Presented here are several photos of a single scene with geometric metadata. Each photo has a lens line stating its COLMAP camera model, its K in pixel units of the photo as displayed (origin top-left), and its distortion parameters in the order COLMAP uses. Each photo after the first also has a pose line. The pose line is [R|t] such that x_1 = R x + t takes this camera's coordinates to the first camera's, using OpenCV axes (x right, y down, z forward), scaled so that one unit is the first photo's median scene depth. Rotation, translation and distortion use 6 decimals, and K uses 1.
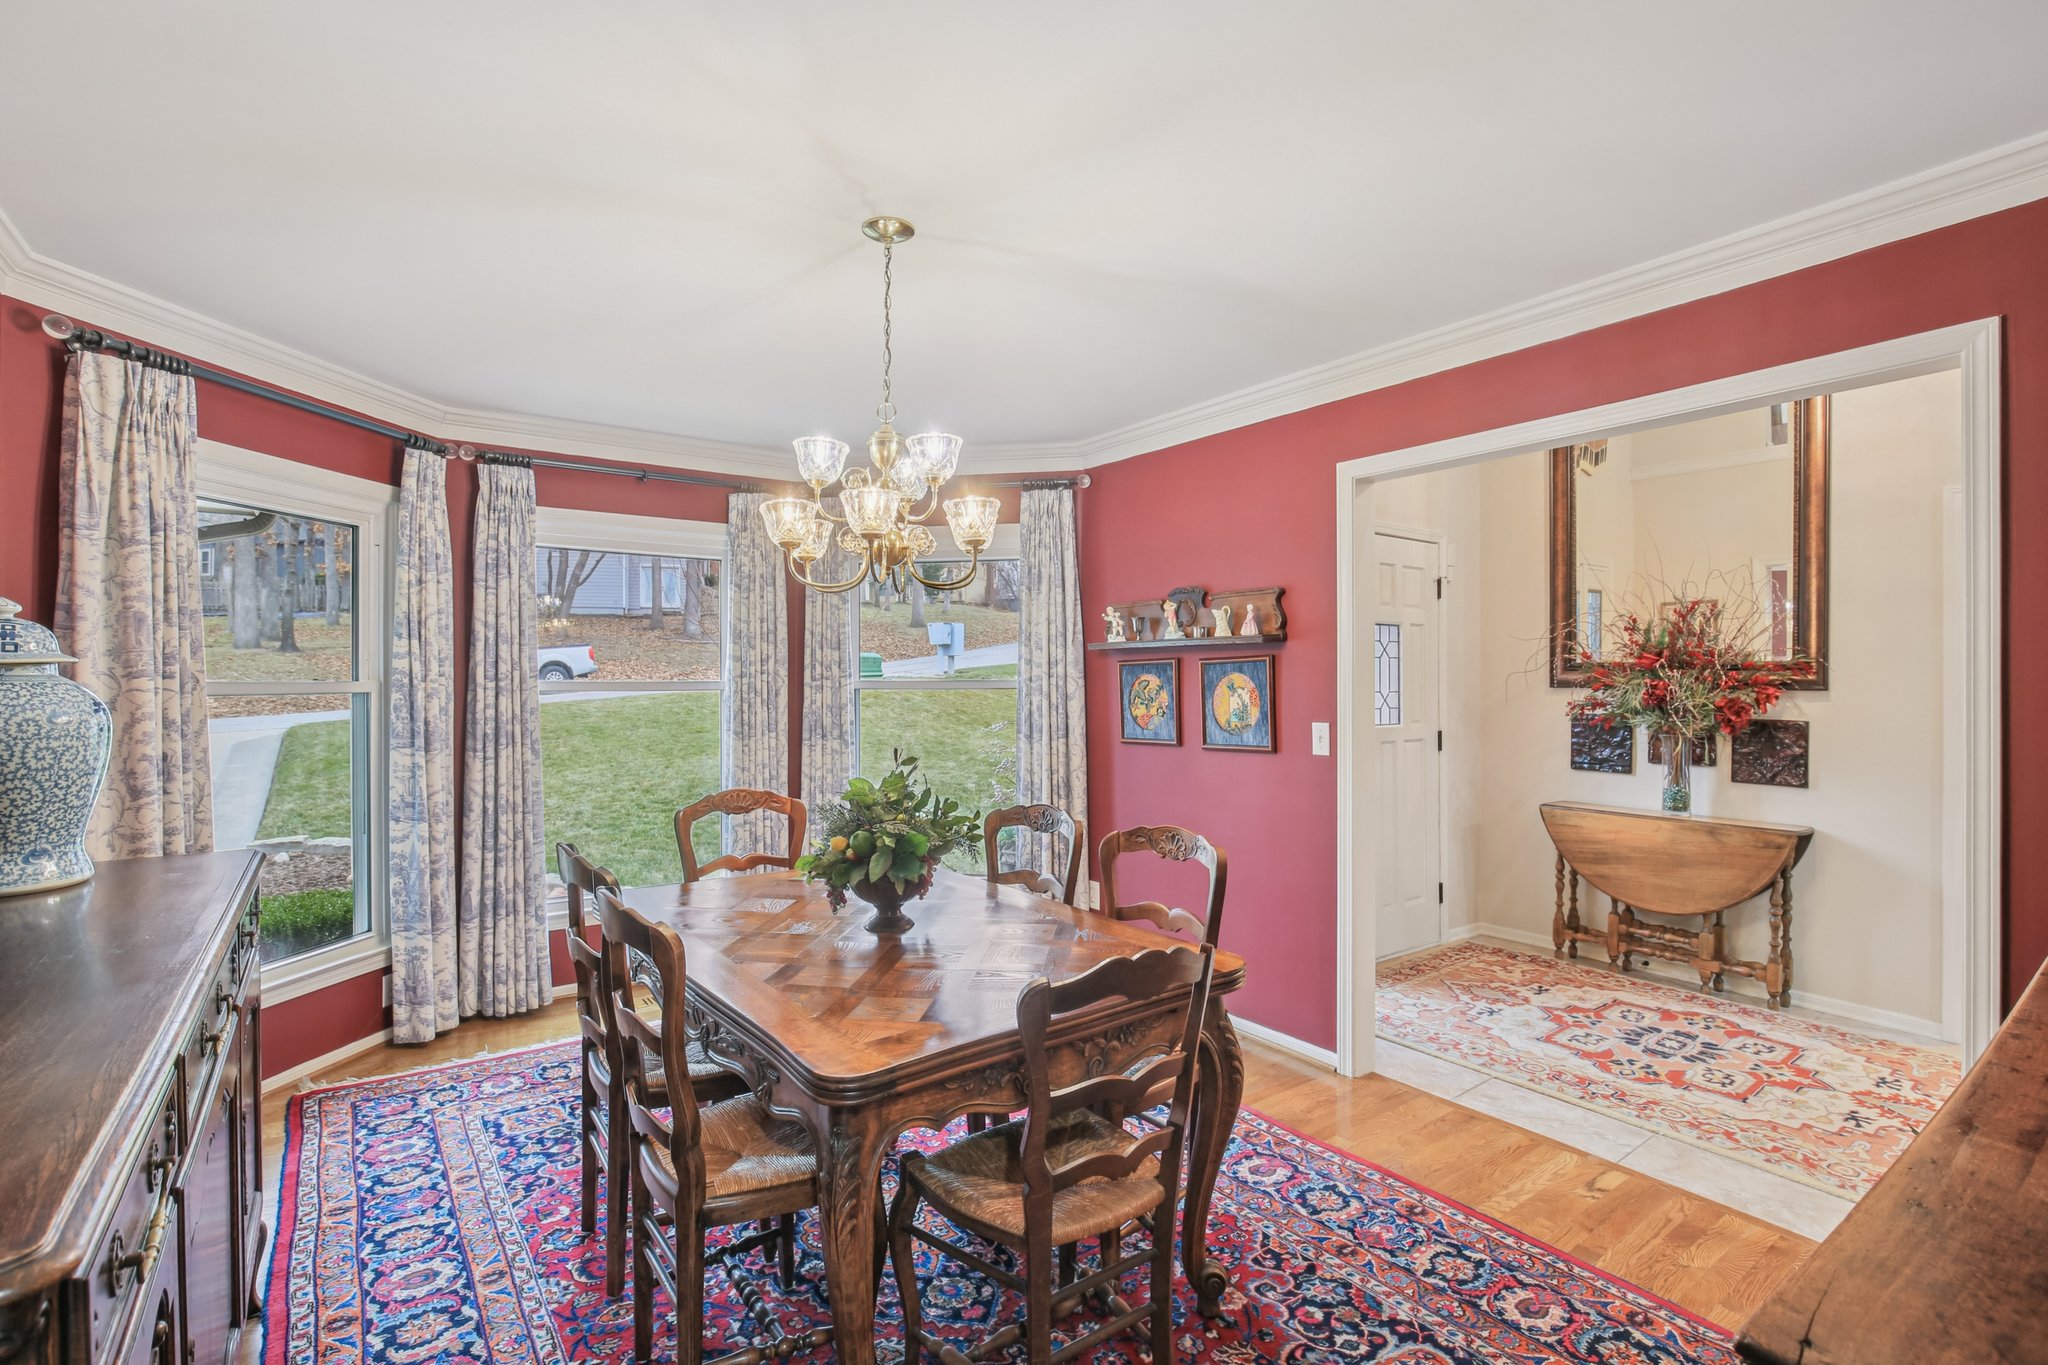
lens RADIAL K [[952.7, 0, 1024.6], [0, 952.7, 677.5], [0, 0, 1]] dist [-0.028913, 0.010315]
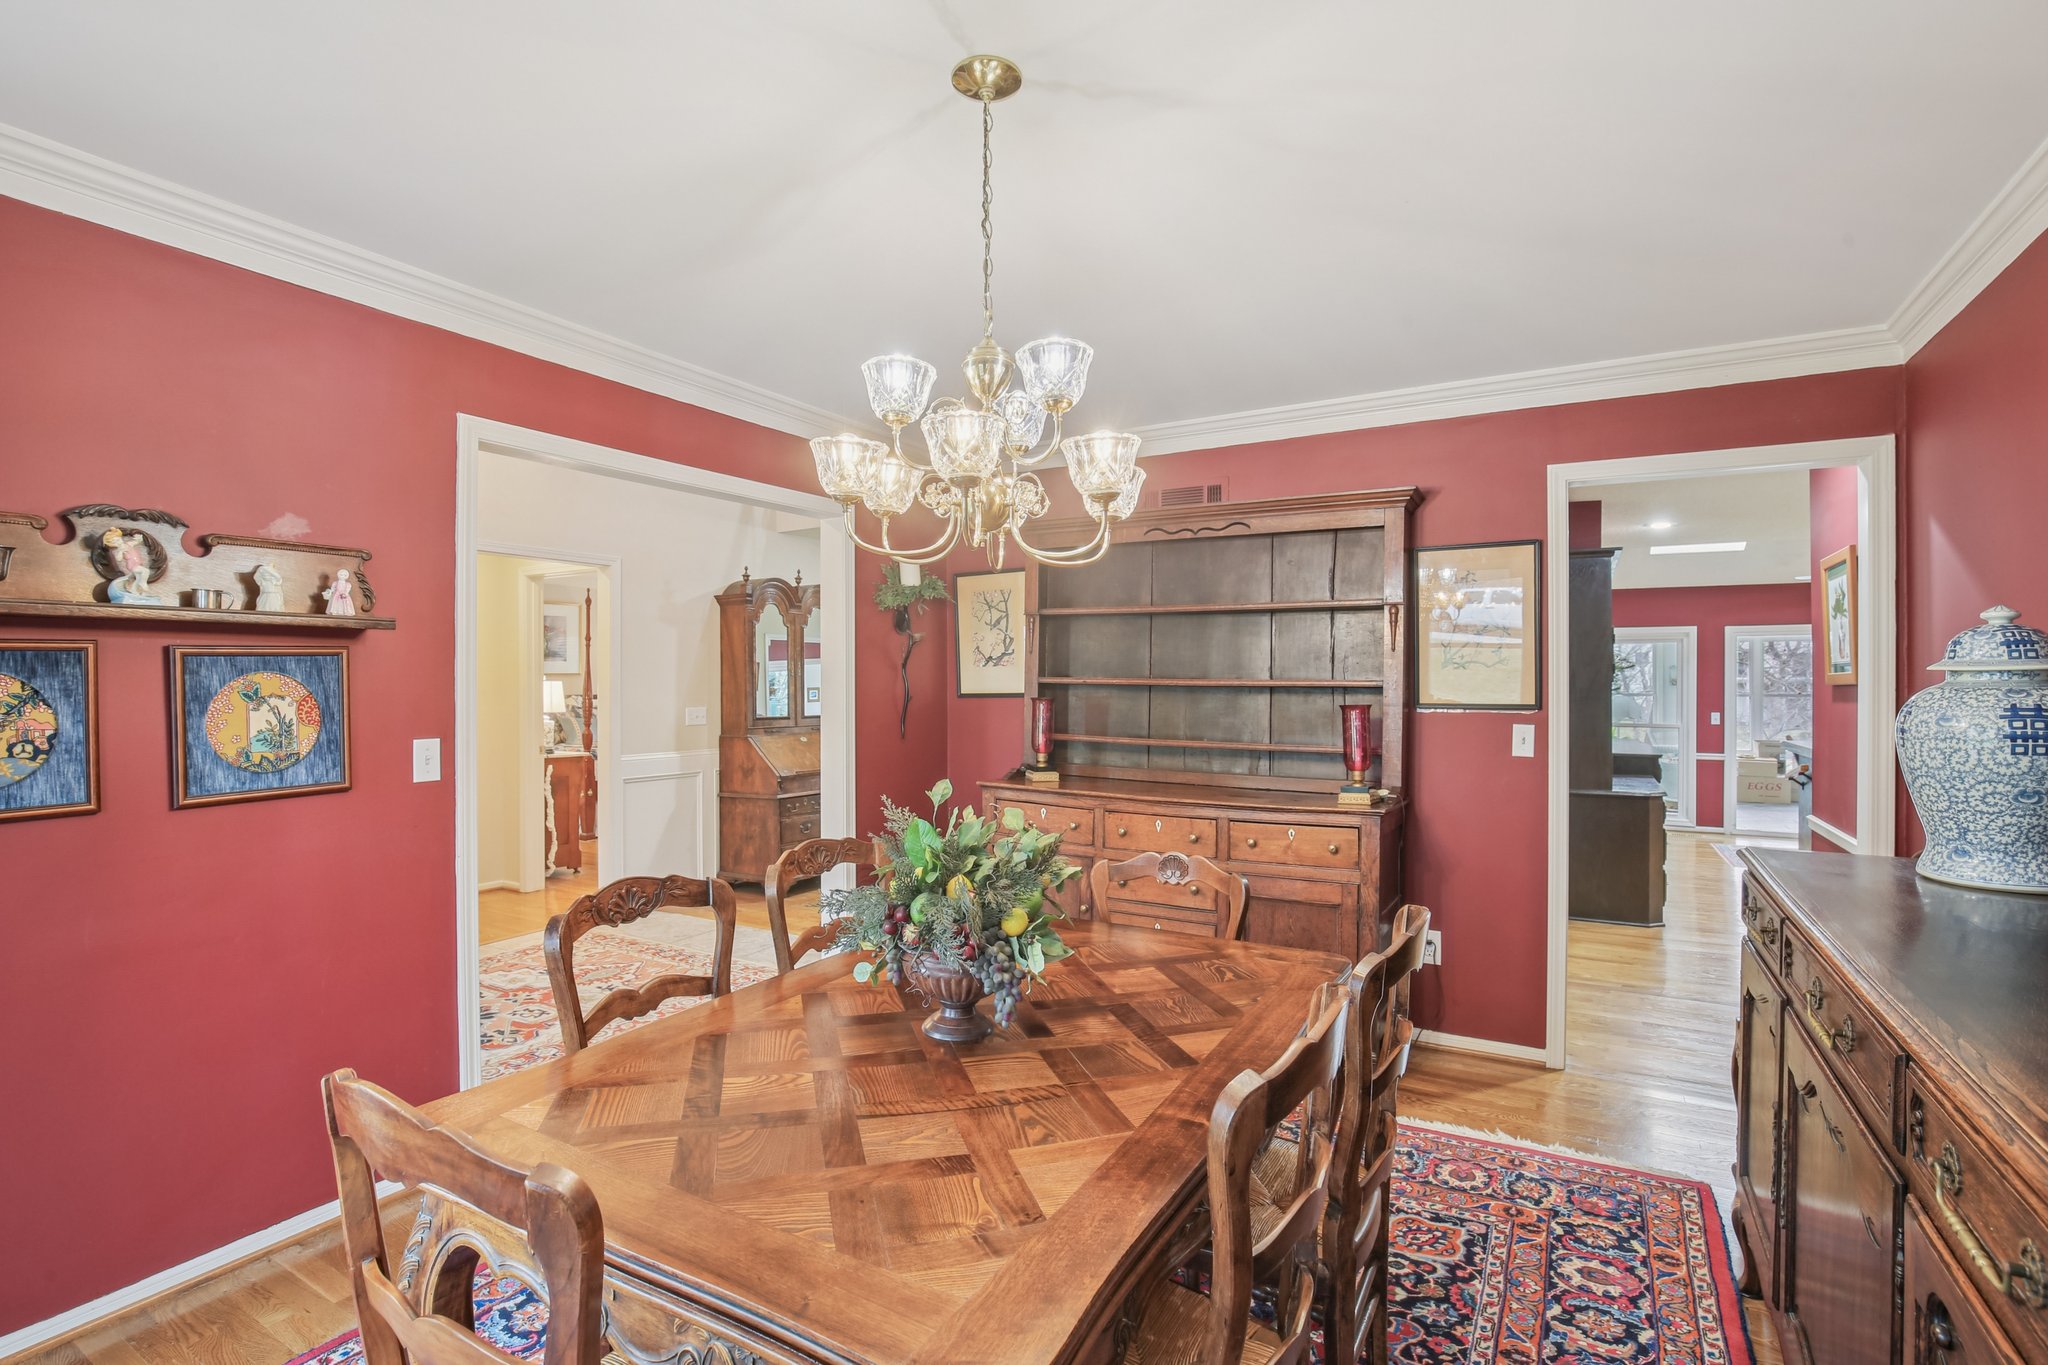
lens RADIAL K [[952.7, 0, 1029.0], [0, 952.7, 679.1], [0, 0, 1]] dist [-0.028913, 0.010315]
pose [[-0.389035, -0.008020, 0.921188, -1.194734], [-0.002103, 0.999967, 0.007818, -0.014028], [-0.921221, 0.001105, -0.389039, 1.749704]]
